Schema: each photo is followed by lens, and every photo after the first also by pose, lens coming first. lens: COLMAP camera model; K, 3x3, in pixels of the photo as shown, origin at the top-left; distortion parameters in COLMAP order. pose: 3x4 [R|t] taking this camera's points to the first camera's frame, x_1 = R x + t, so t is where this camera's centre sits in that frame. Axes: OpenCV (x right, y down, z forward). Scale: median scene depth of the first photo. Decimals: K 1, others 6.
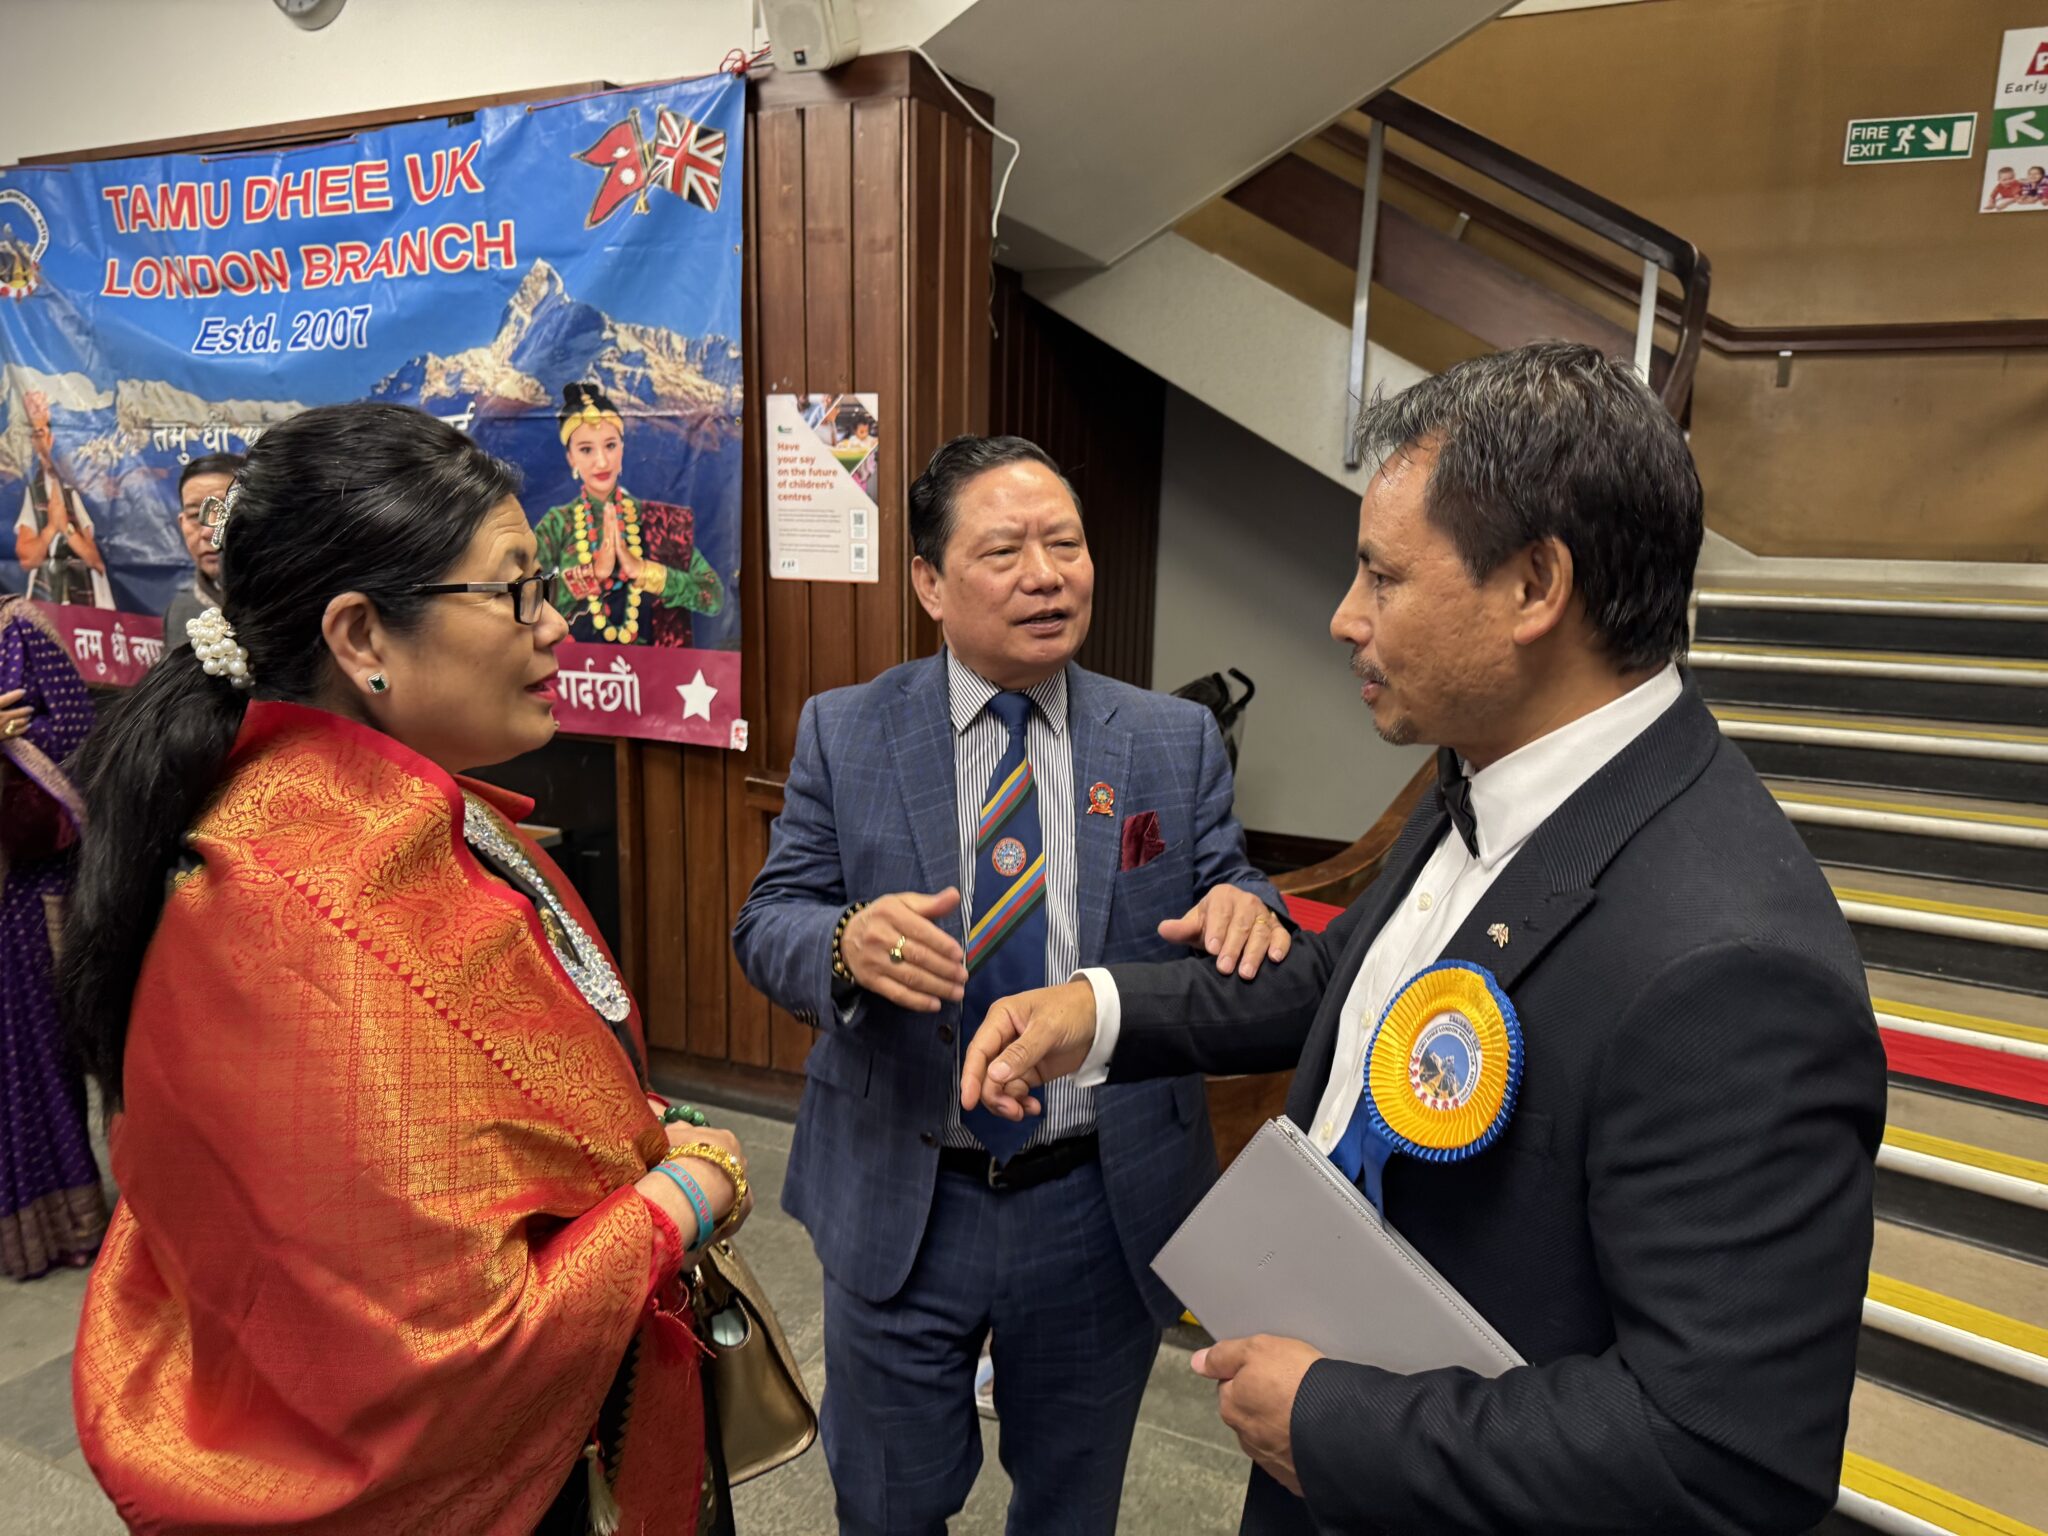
lens RADIAL K [[1486.8, 0, 1068.4], [0, 1486.8, 792.7], [0, 0, 1]] dist [0.001950, 0.004487]
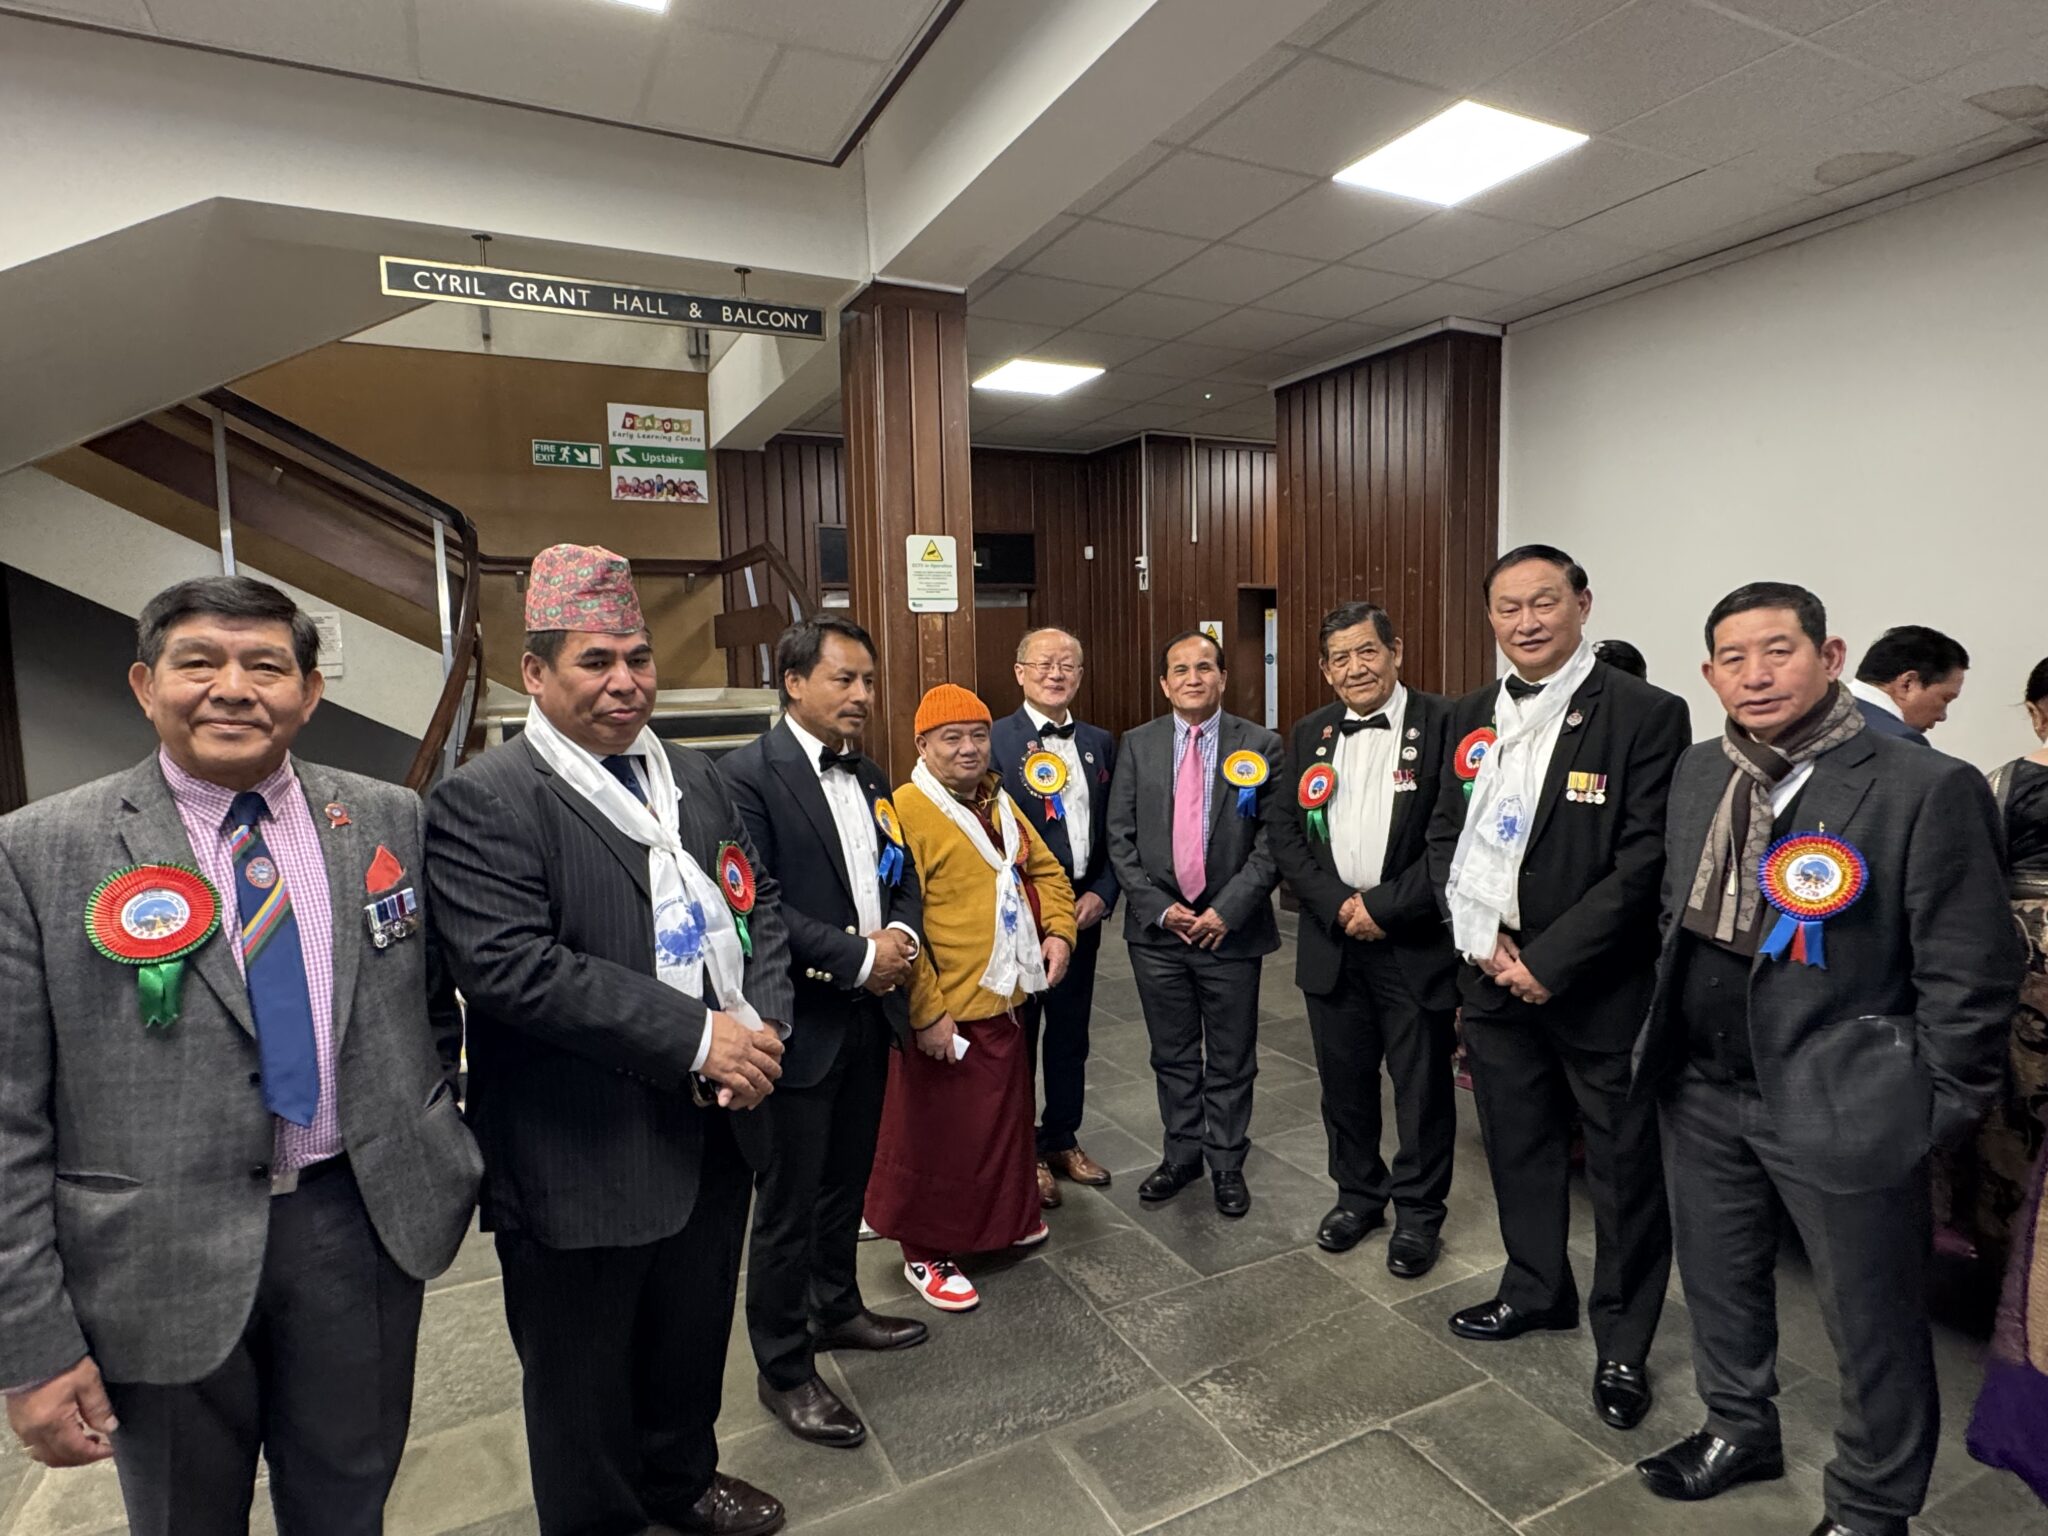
lens RADIAL K [[1128.2, 0, 1024.0], [0, 1128.2, 768.0], [0, 0, 1]] dist [0.001264, 0.000254]
pose [[0.630801, -0.108843, 0.768273, -0.161646], [0.174219, 0.984700, -0.003541, 0.023370], [-0.756134, 0.136082, 0.640112, -0.211510]]
